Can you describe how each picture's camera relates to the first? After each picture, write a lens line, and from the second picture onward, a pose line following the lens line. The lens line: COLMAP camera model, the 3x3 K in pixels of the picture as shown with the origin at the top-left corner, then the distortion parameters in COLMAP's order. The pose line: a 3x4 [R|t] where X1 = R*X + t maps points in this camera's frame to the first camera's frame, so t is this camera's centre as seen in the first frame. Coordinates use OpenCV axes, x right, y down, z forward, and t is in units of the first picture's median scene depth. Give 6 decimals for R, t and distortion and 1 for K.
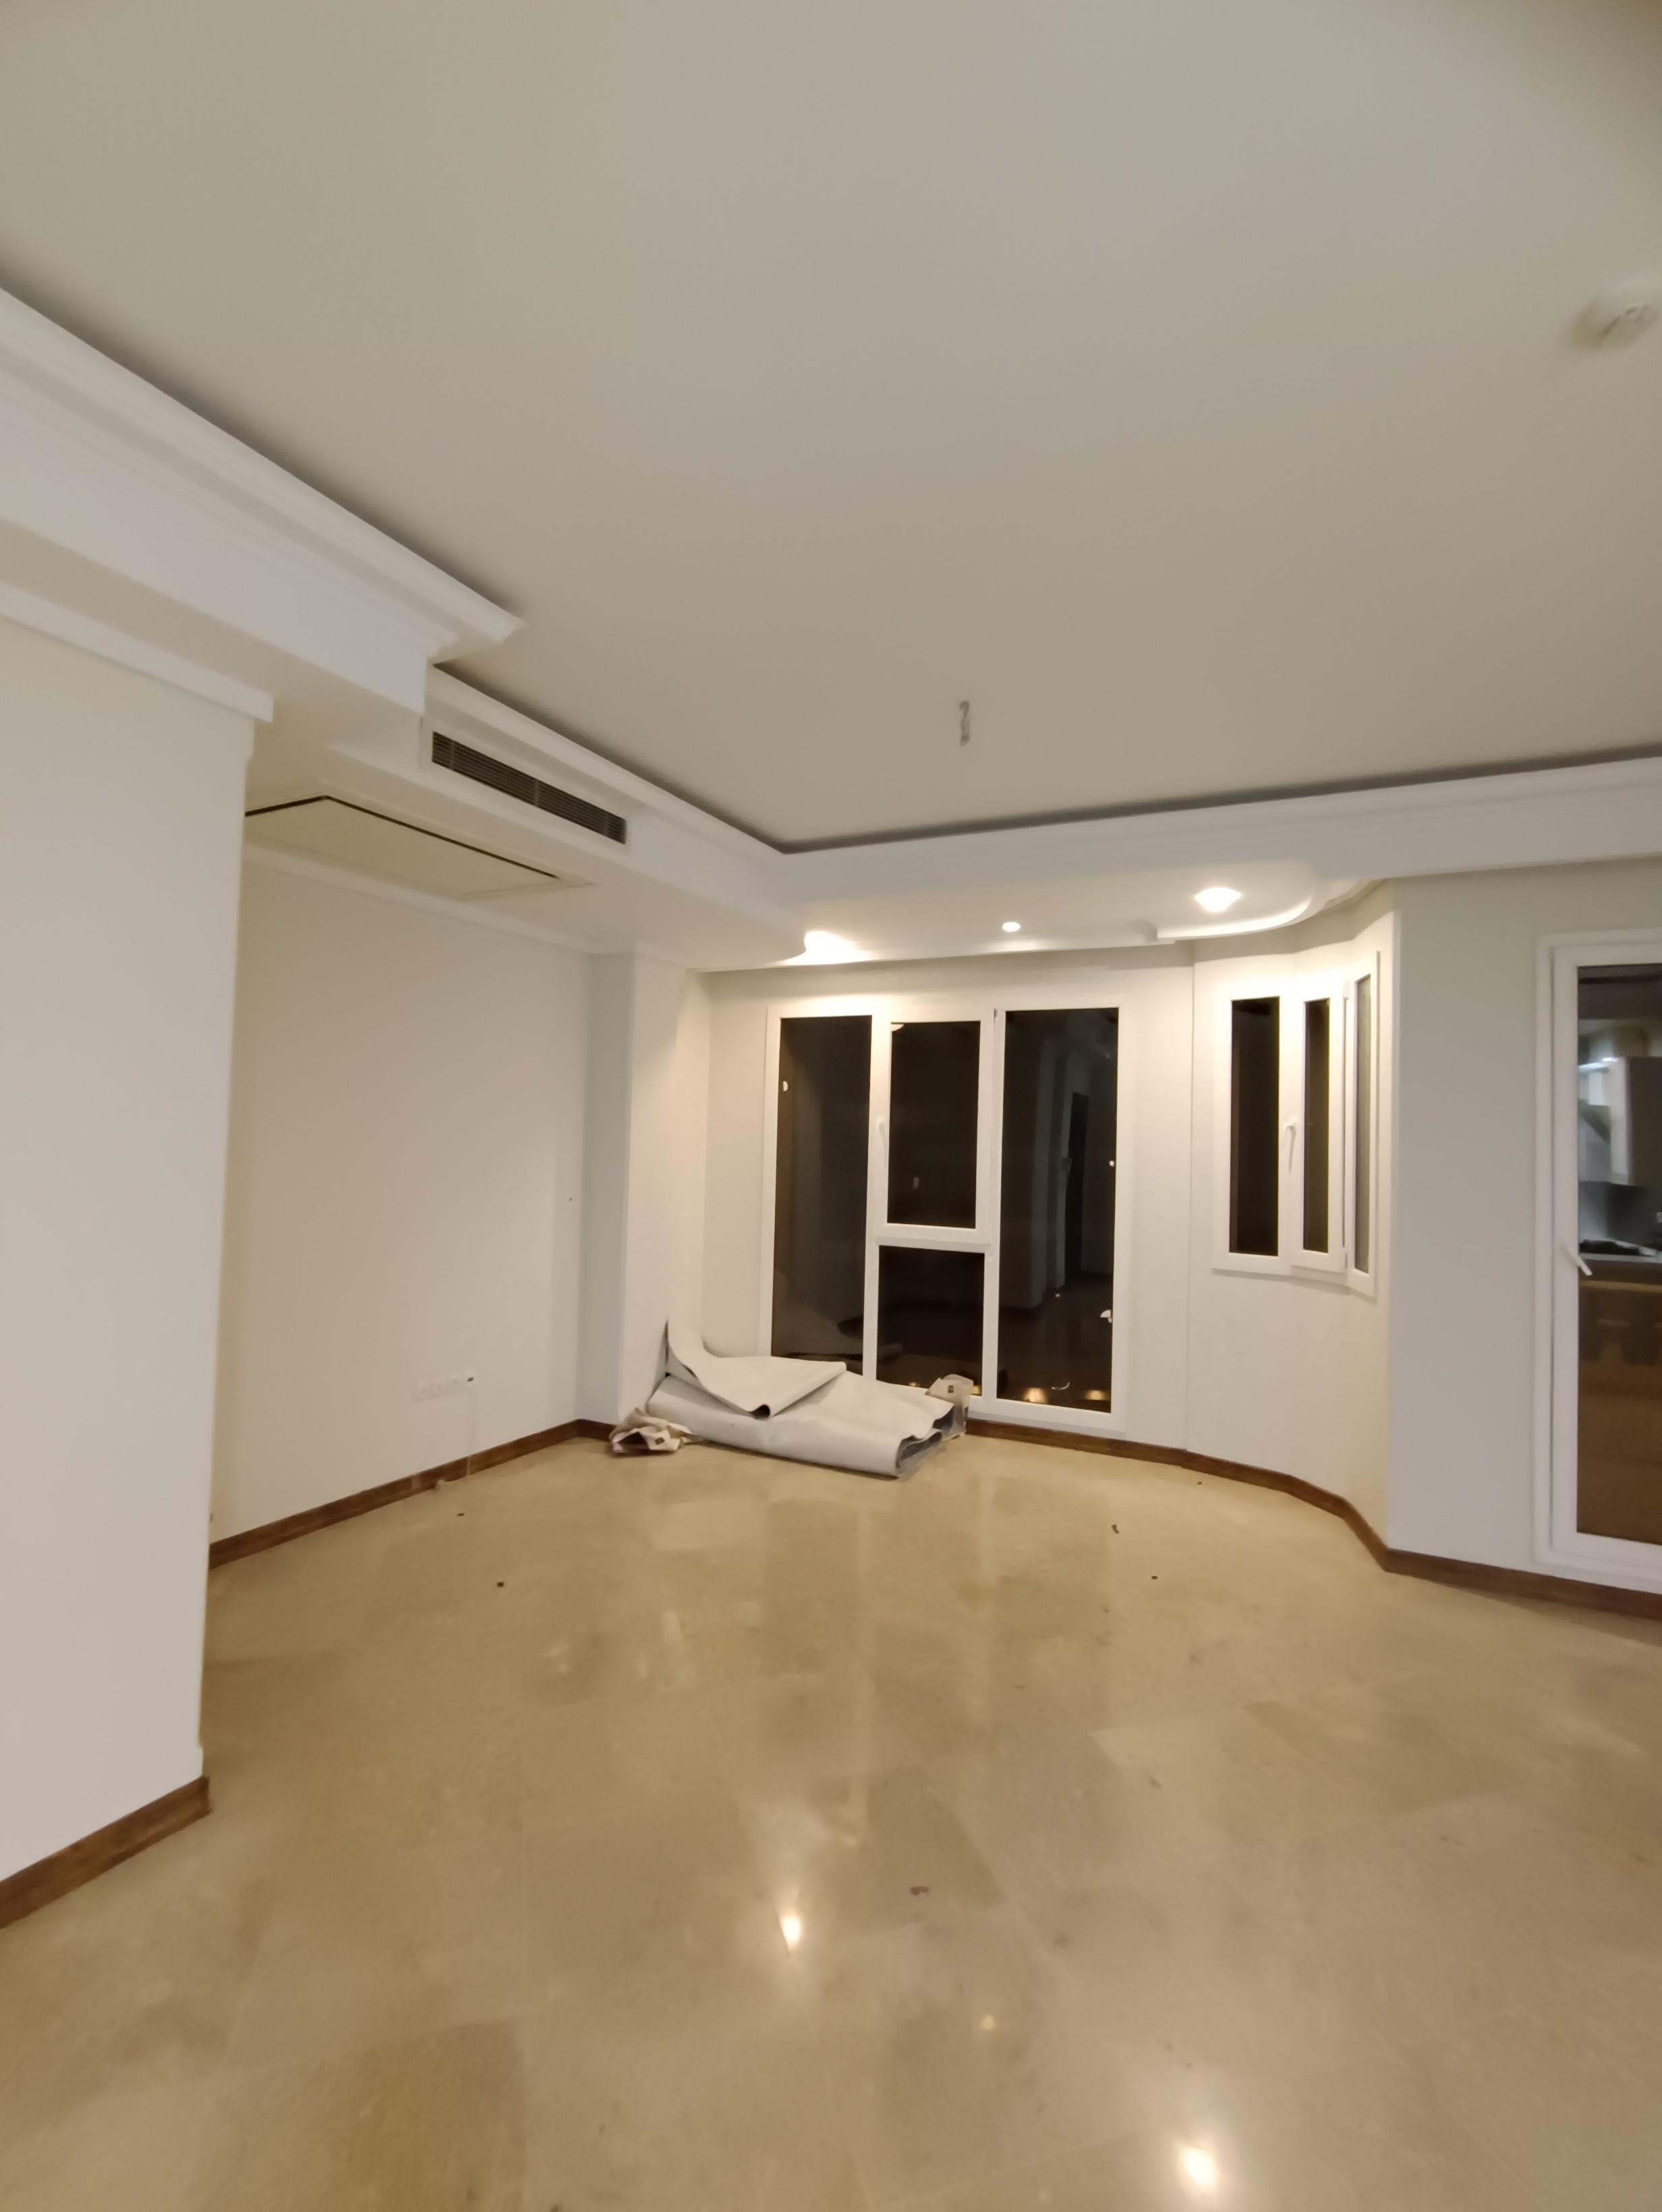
lens RADIAL K [[1037.0, 0, 828.1], [0, 1037.0, 1143.2], [0, 0, 1]] dist [0.000745, 0.000358]
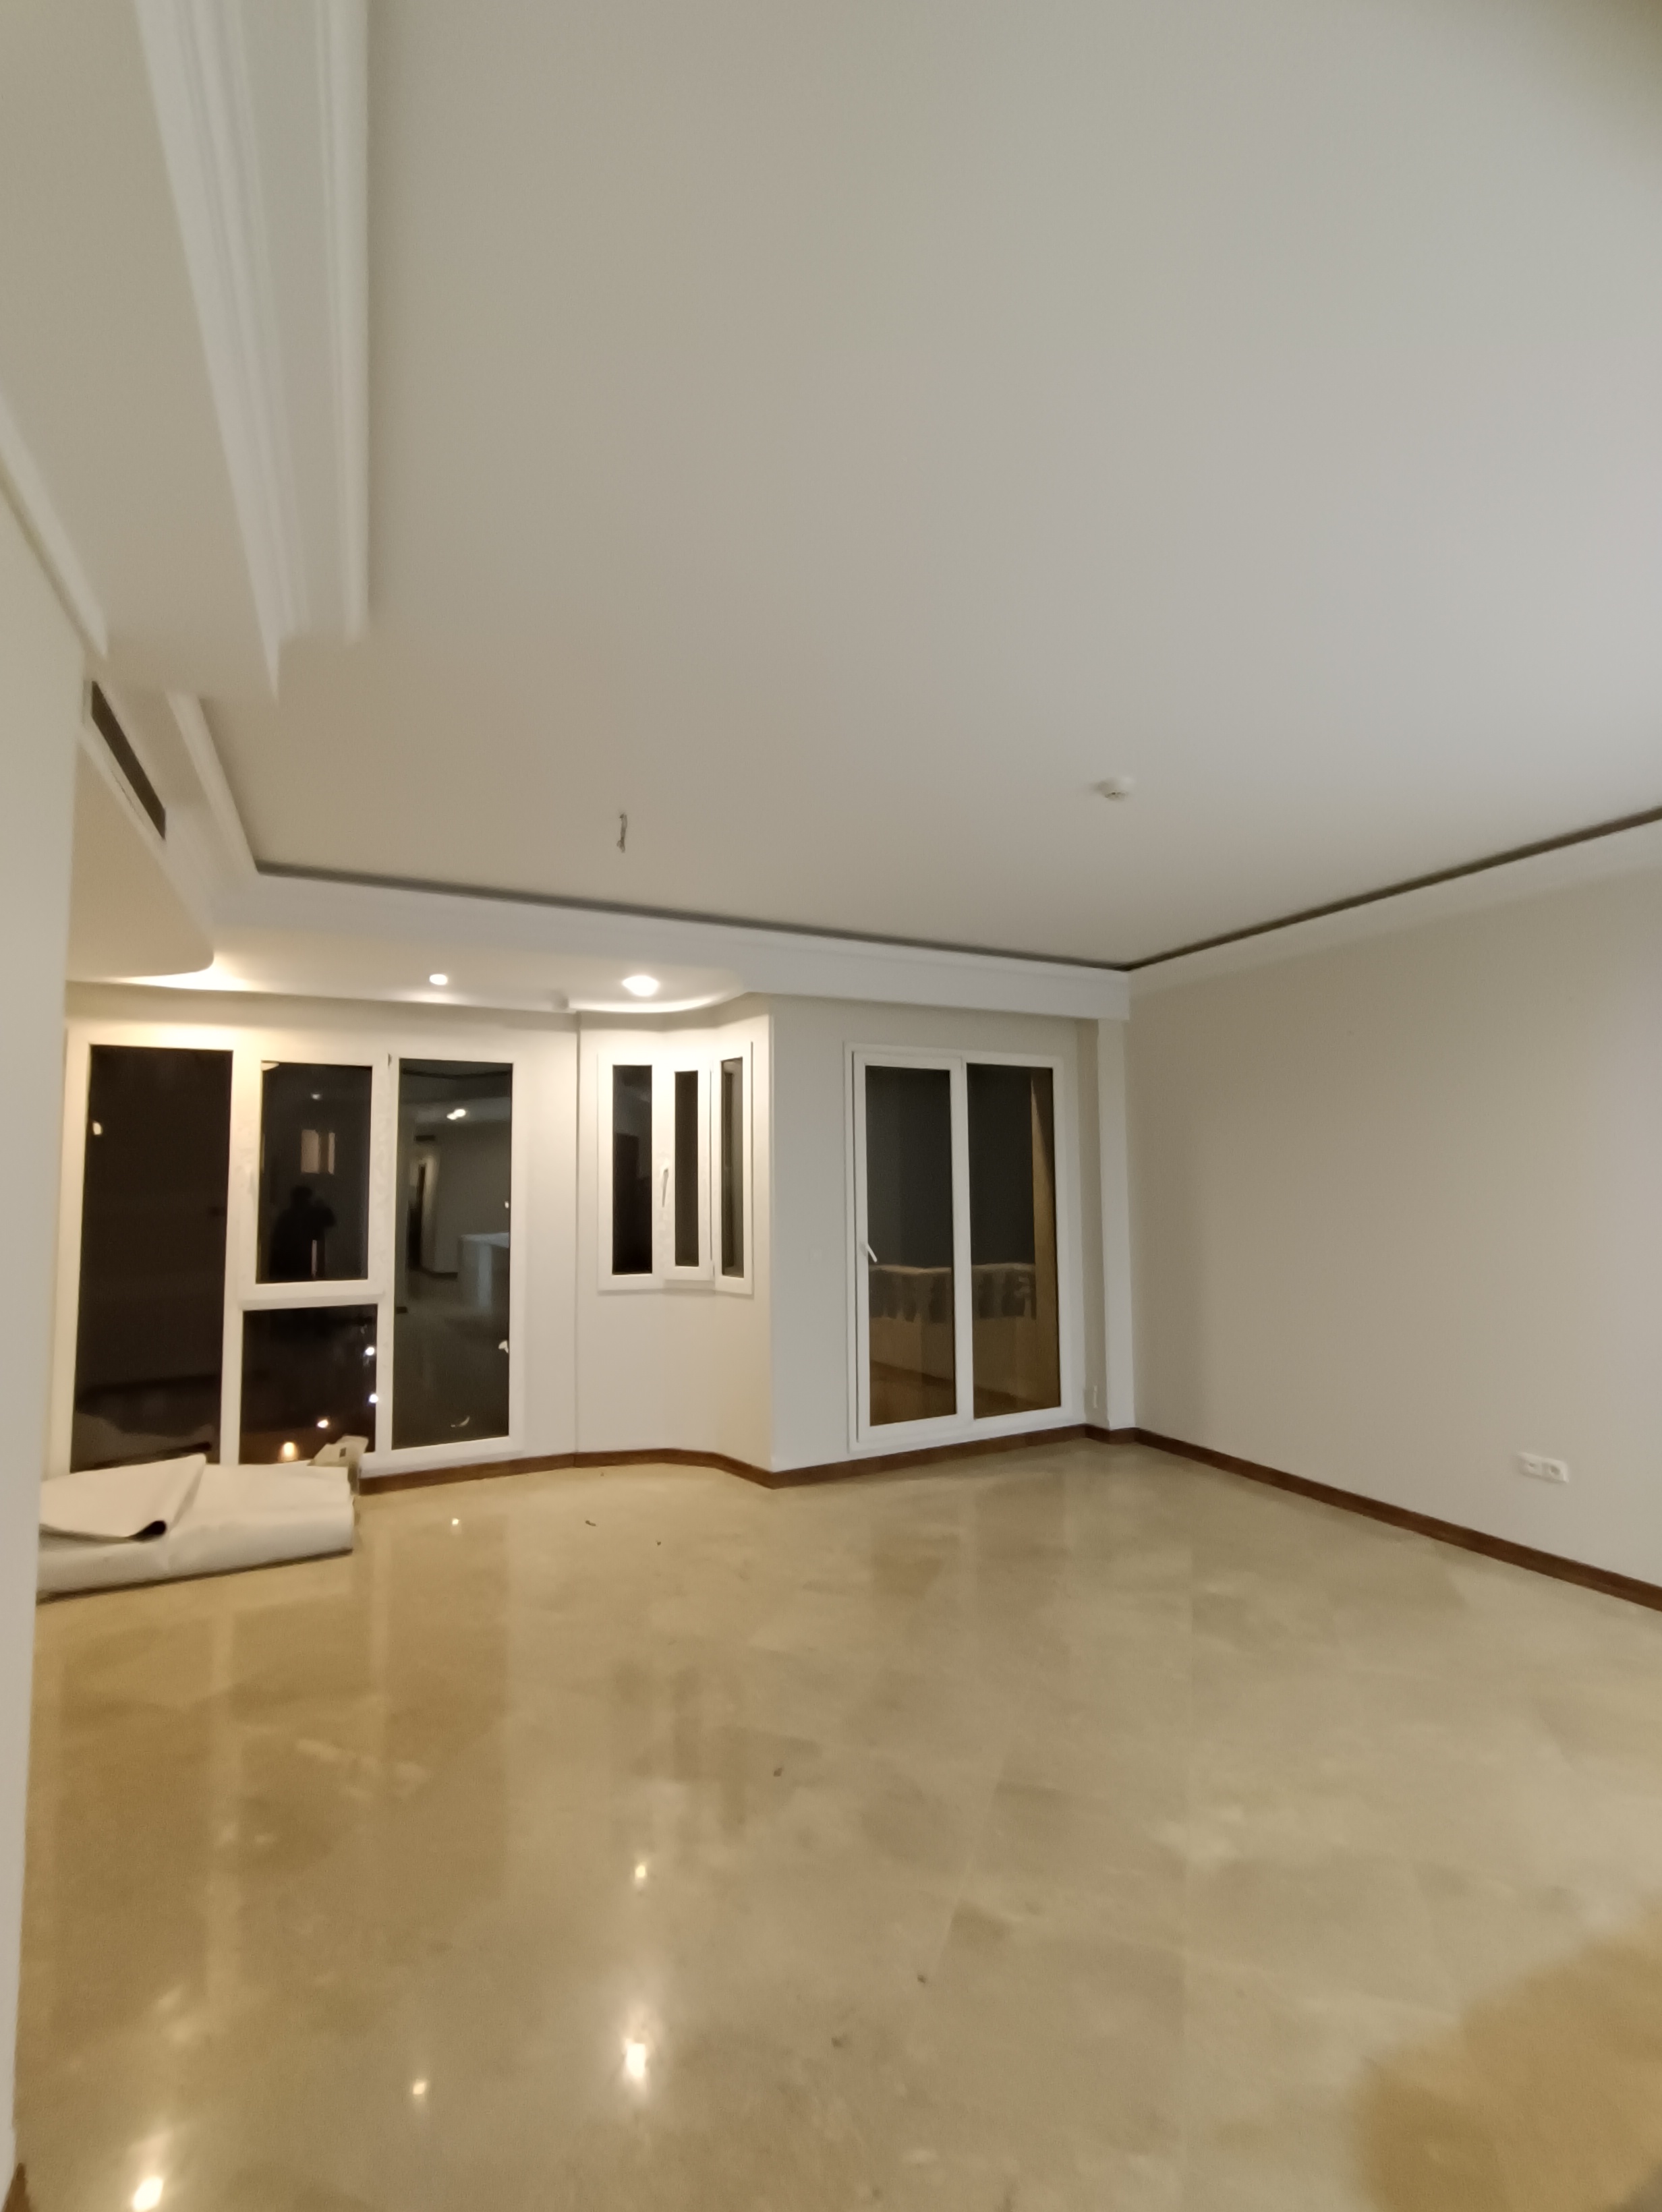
lens RADIAL K [[1037.0, 0, 828.1], [0, 1037.0, 1143.2], [0, 0, 1]] dist [0.000745, 0.000358]
pose [[0.600199, 0.001247, 0.799849, -0.405888], [0.024718, 0.999492, -0.020106, -0.015903], [-0.799468, 0.031839, 0.599864, 0.077904]]
